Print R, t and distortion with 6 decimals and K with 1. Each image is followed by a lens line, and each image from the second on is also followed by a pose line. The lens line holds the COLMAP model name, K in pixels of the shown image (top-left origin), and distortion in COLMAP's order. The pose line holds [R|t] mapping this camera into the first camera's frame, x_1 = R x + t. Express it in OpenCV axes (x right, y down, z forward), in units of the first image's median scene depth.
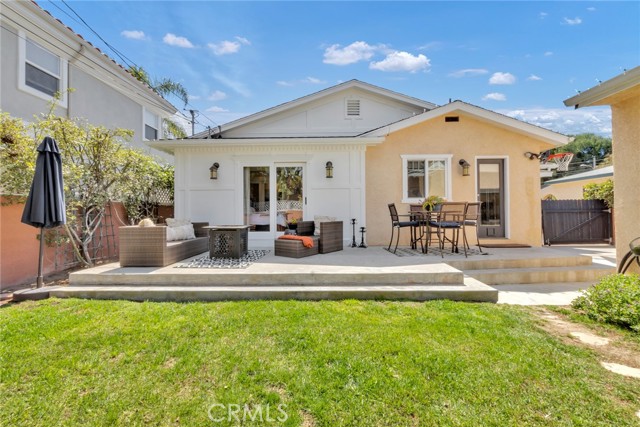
lens RADIAL K [[283.2, 0, 317.8], [0, 283.2, 212.5], [0, 0, 1]] dist [-0.001975, -0.000114]
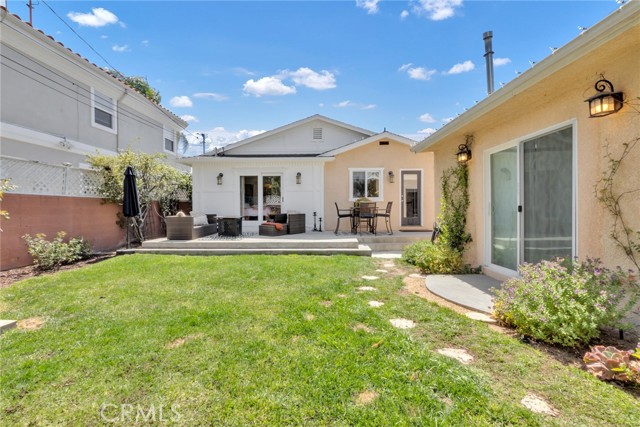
lens RADIAL K [[283.2, 0, 317.8], [0, 283.2, 212.5], [0, 0, 1]] dist [-0.001975, -0.000114]
pose [[0.999985, 0.003035, -0.004563, 0.162280], [-0.002914, 0.999653, 0.026180, -0.015019], [0.004641, -0.026166, 0.999647, -0.511335]]
